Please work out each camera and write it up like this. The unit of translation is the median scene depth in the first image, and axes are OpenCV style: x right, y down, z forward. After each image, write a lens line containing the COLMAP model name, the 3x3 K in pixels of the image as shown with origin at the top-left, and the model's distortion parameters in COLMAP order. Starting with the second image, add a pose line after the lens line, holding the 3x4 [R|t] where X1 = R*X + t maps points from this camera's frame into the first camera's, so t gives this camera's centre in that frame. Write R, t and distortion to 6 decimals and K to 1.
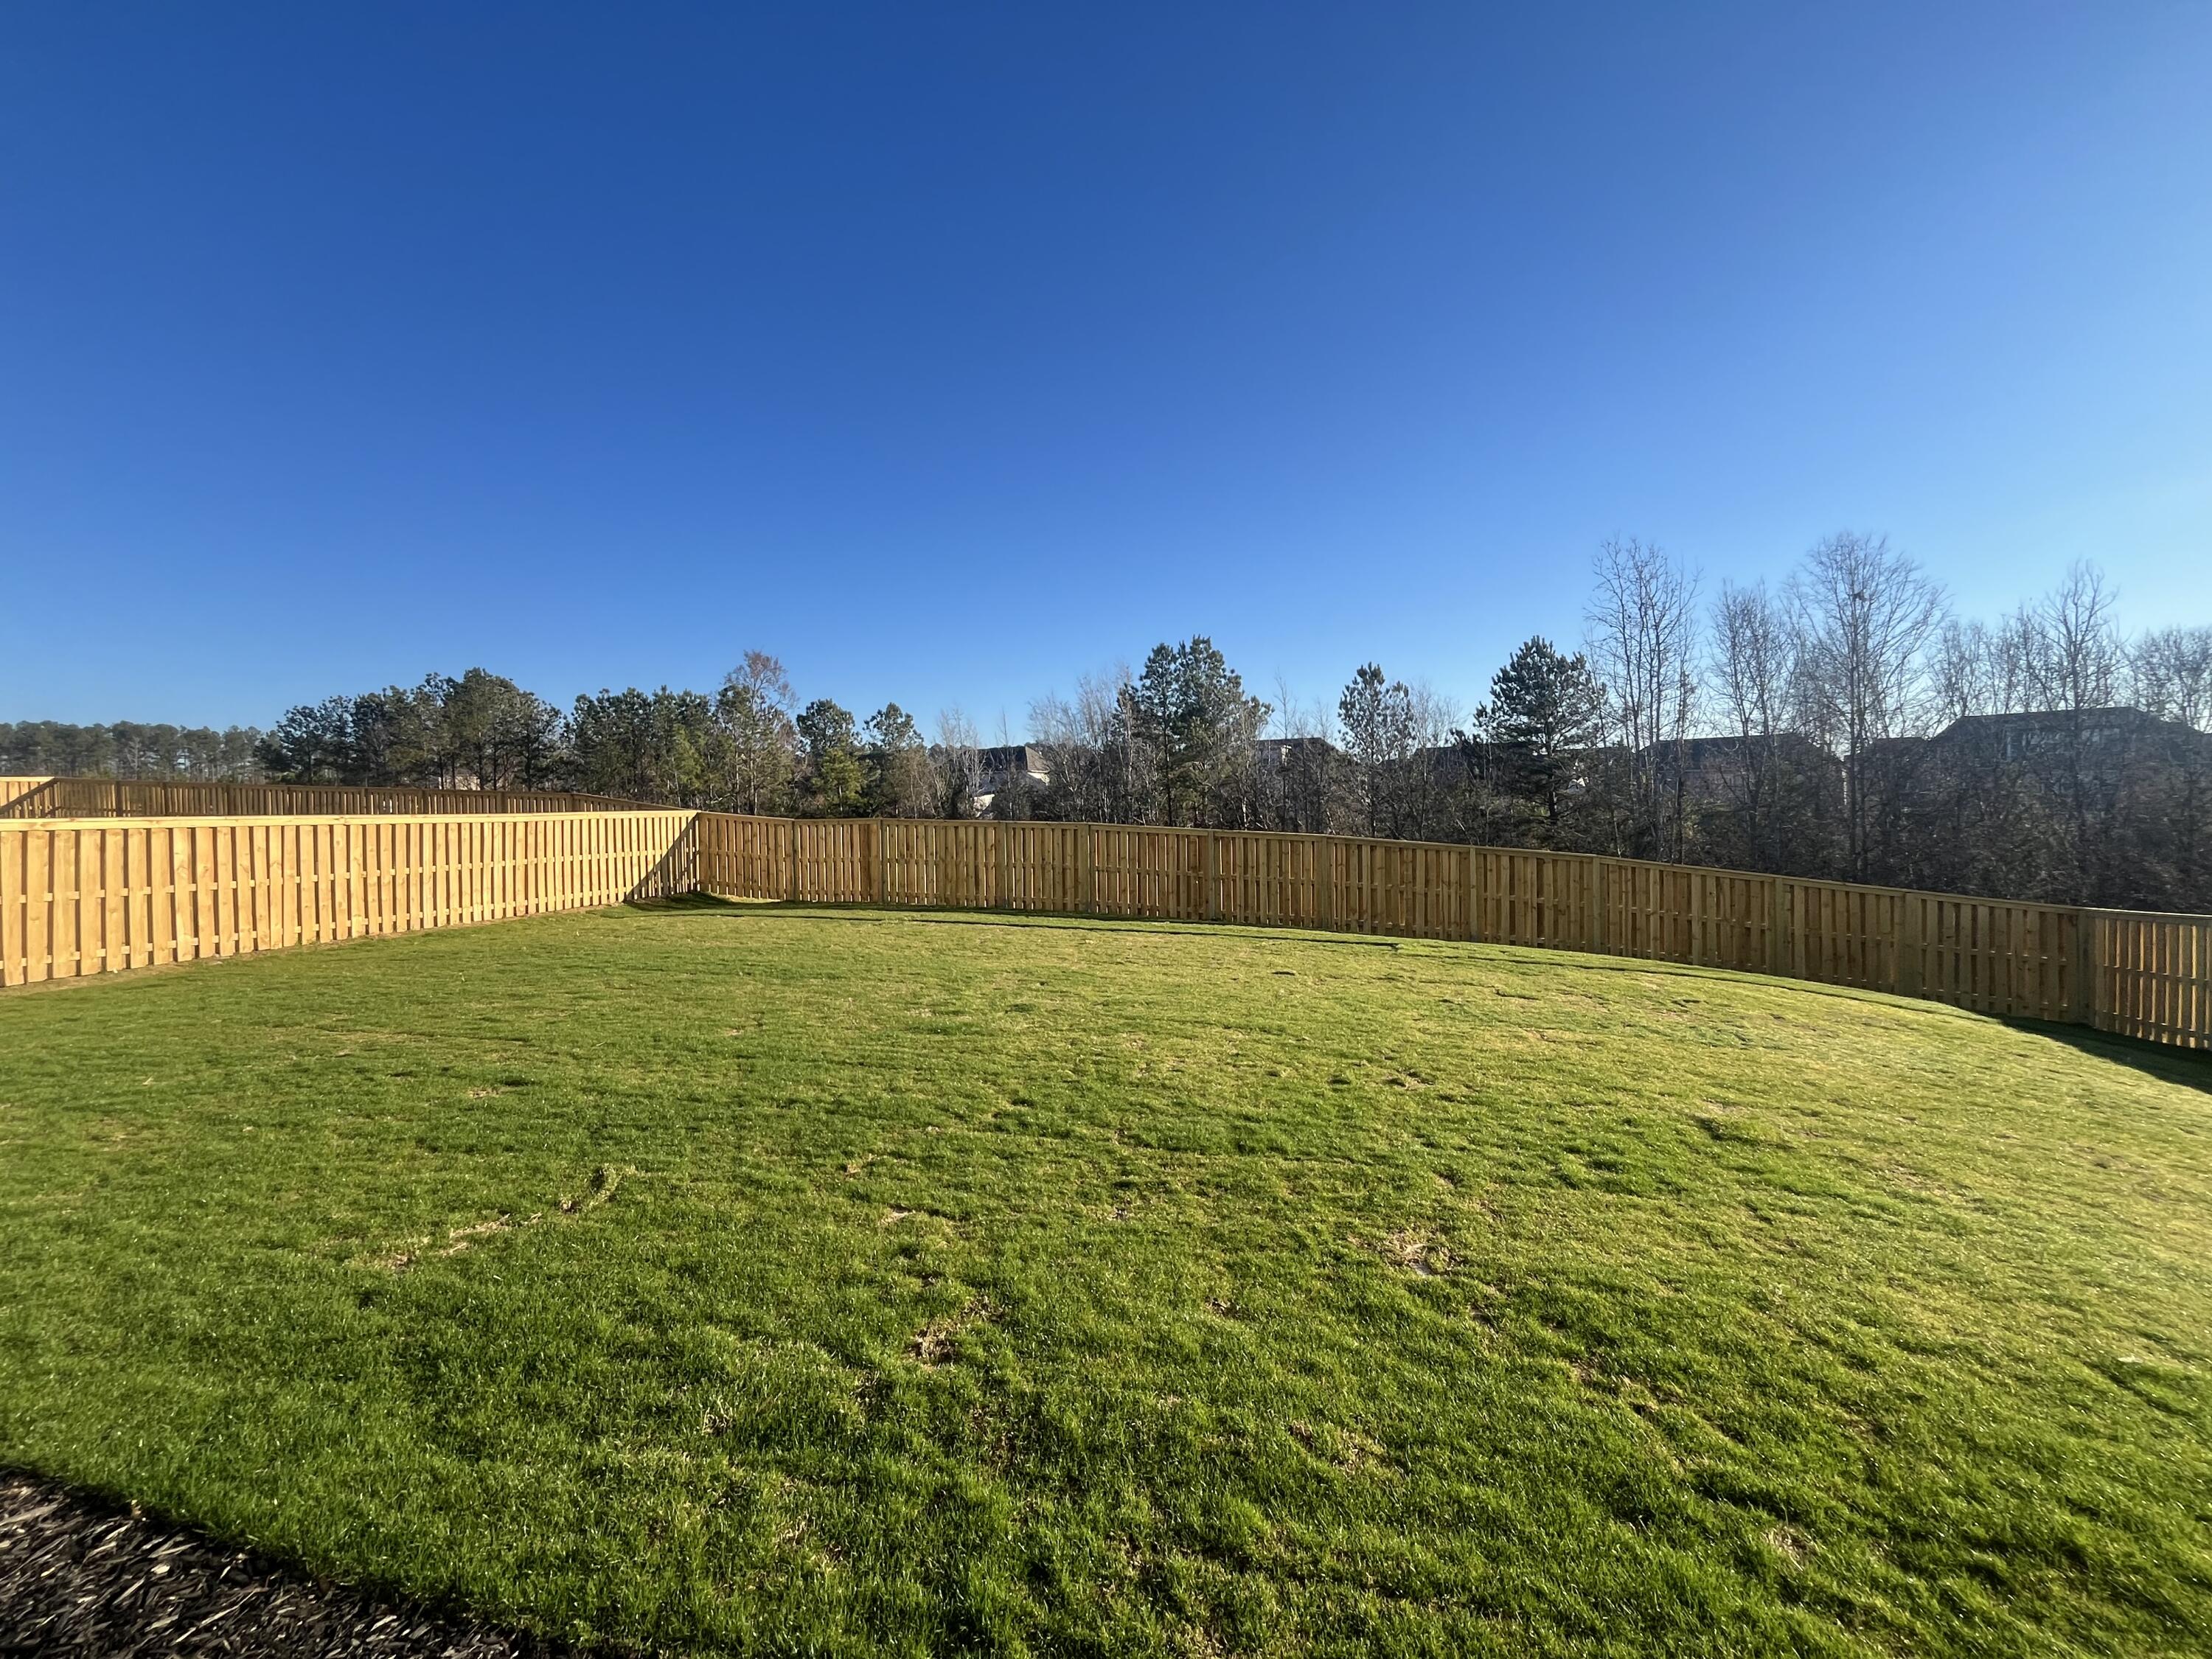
lens RADIAL K [[891.9, 0, 1108.5], [0, 891.9, 818.9], [0, 0, 1]] dist [0.000167, -0.000038]
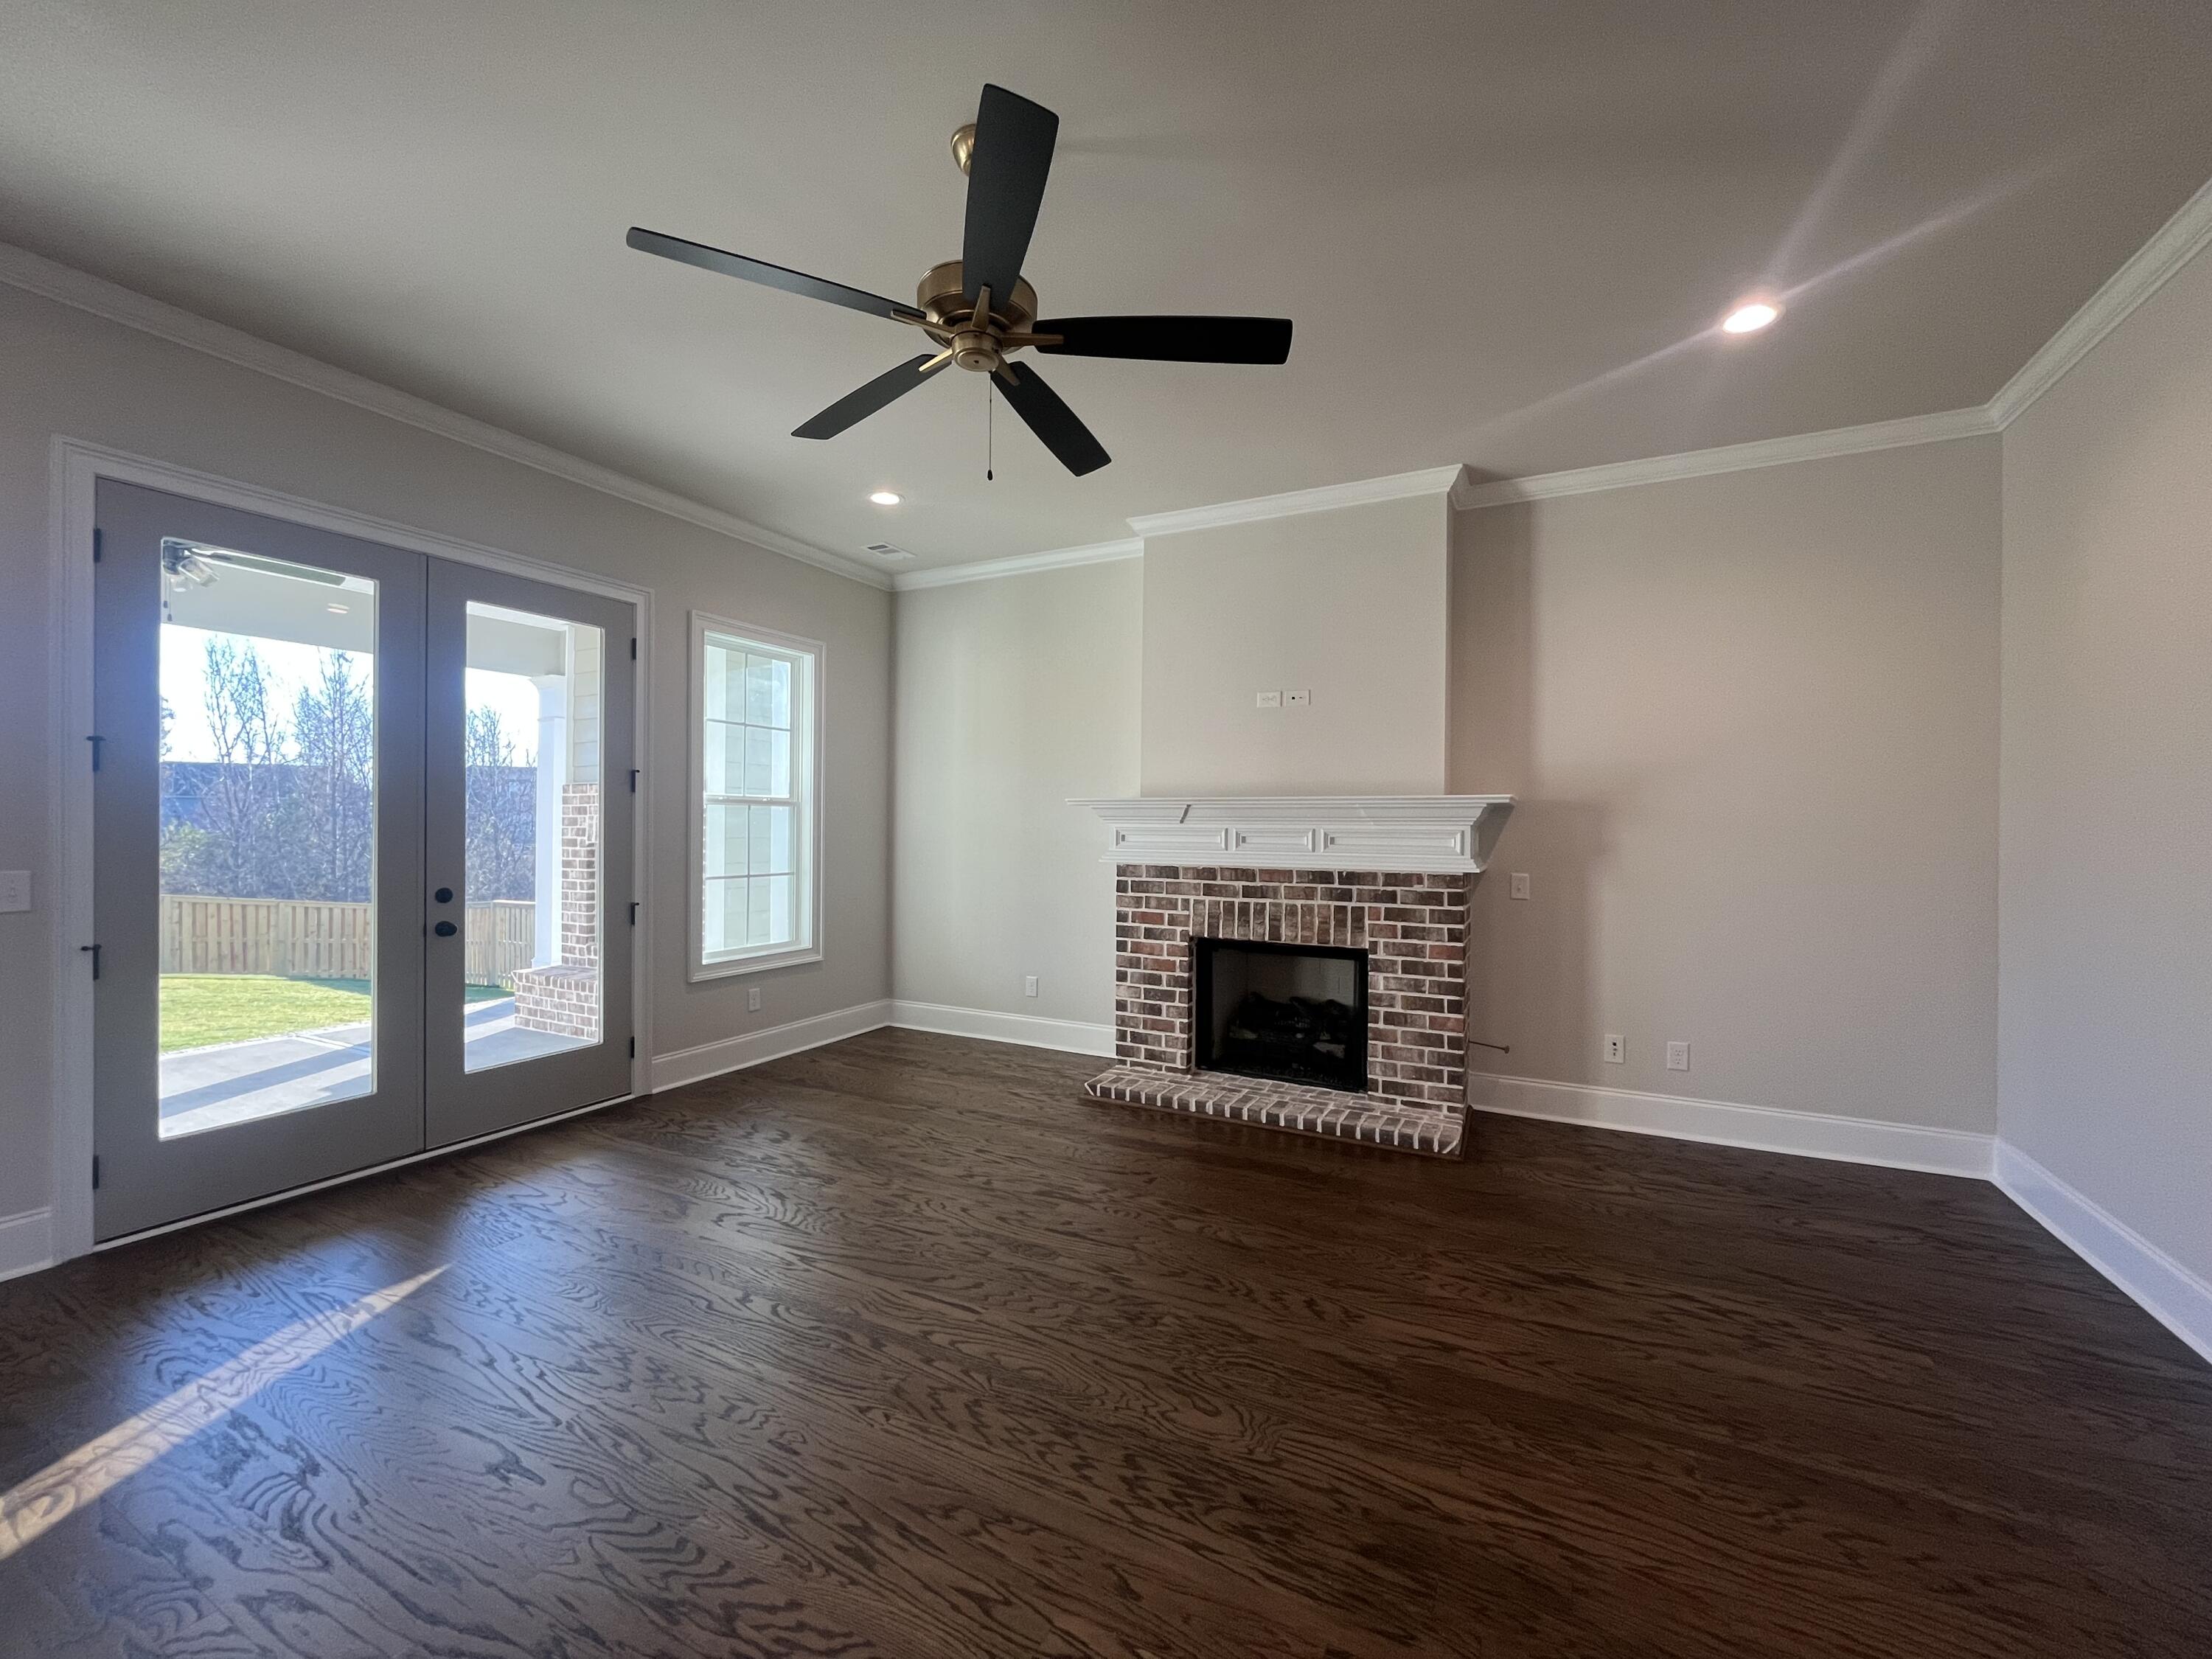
lens RADIAL K [[891.9, 0, 1112.8], [0, 891.9, 834.9], [0, 0, 1]] dist [0.000167, -0.000038]
pose [[0.111739, 0.006626, 0.993715, -0.283137], [0.009051, 0.999929, -0.007685, 0.004677], [-0.993696, 0.009853, 0.111671, -0.377134]]
